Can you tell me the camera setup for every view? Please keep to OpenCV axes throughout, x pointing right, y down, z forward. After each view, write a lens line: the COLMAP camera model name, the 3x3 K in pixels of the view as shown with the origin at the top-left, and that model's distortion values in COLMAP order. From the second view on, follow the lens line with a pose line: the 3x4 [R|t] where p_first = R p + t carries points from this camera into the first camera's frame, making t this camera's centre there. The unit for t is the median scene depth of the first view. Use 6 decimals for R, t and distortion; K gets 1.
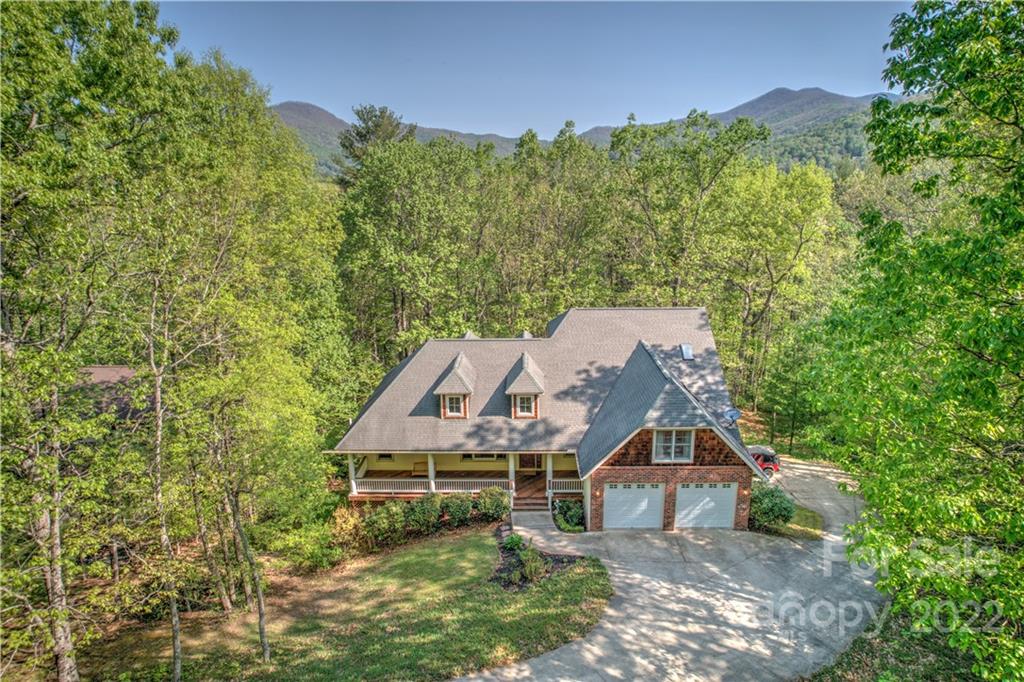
lens RADIAL K [[660.6, 0, 513.4], [0, 660.6, 346.4], [0, 0, 1]] dist [-0.036311, 0.004080]
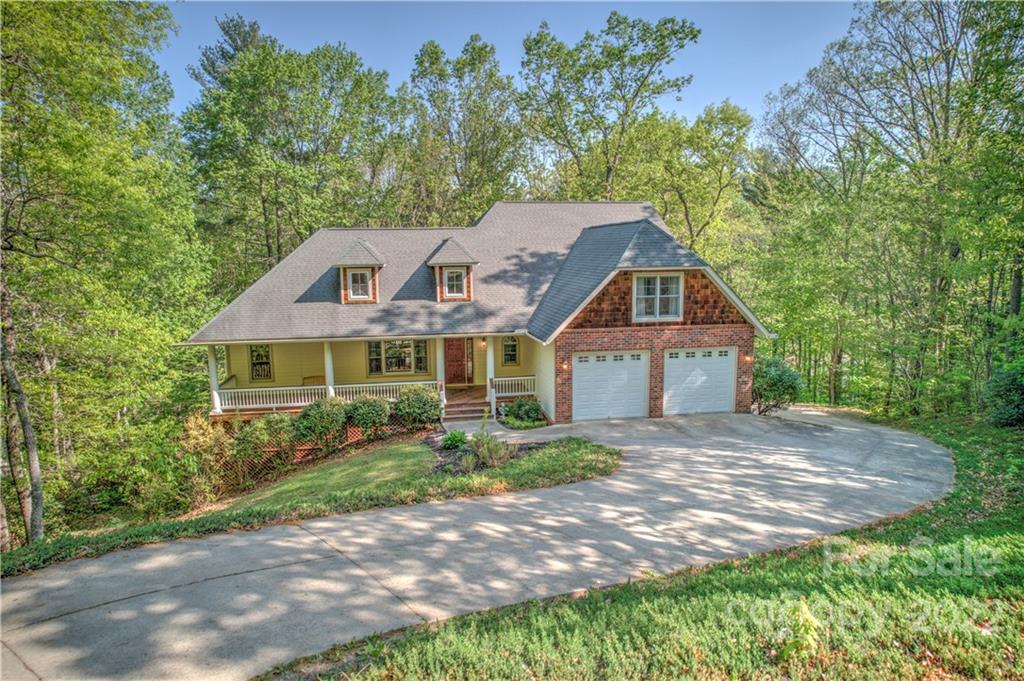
lens RADIAL K [[660.6, 0, 516.6], [0, 660.6, 356.1], [0, 0, 1]] dist [-0.036311, 0.004080]
pose [[0.982661, -0.032345, 0.182569, -0.058859], [0.050106, 0.994355, -0.093525, 0.271786], [-0.178513, 0.101051, 0.978735, 0.275139]]
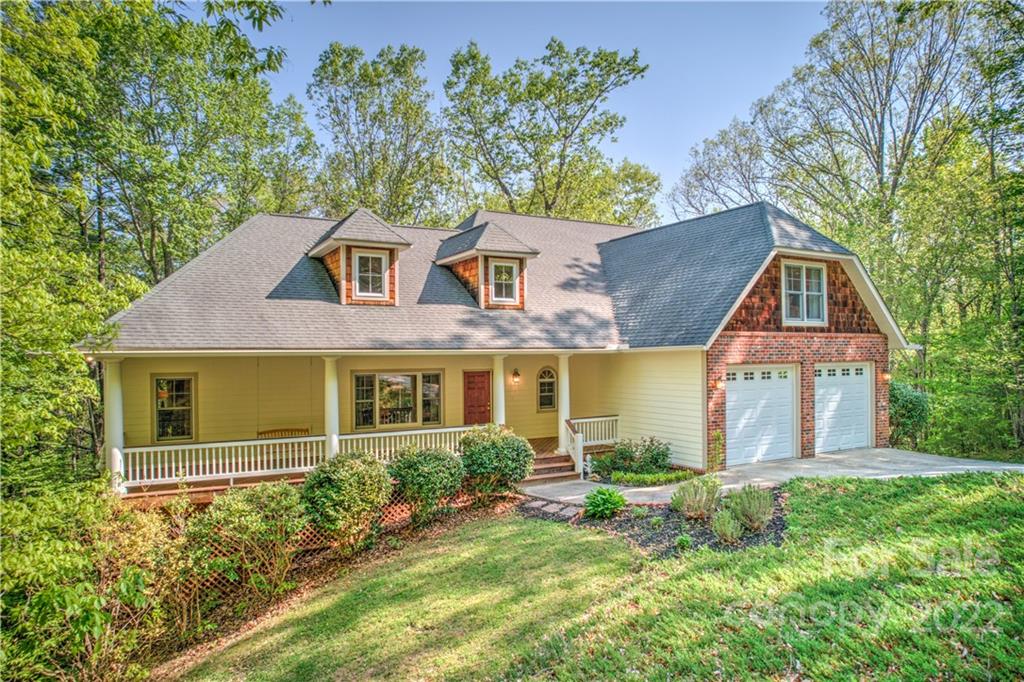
lens RADIAL K [[660.6, 0, 513.8], [0, 660.6, 337.7], [0, 0, 1]] dist [-0.036311, 0.004080]
pose [[0.860387, 0.013078, 0.509473, -0.262499], [0.132844, 0.959357, -0.248971, 0.286777], [-0.492023, 0.281892, 0.823681, 0.636706]]
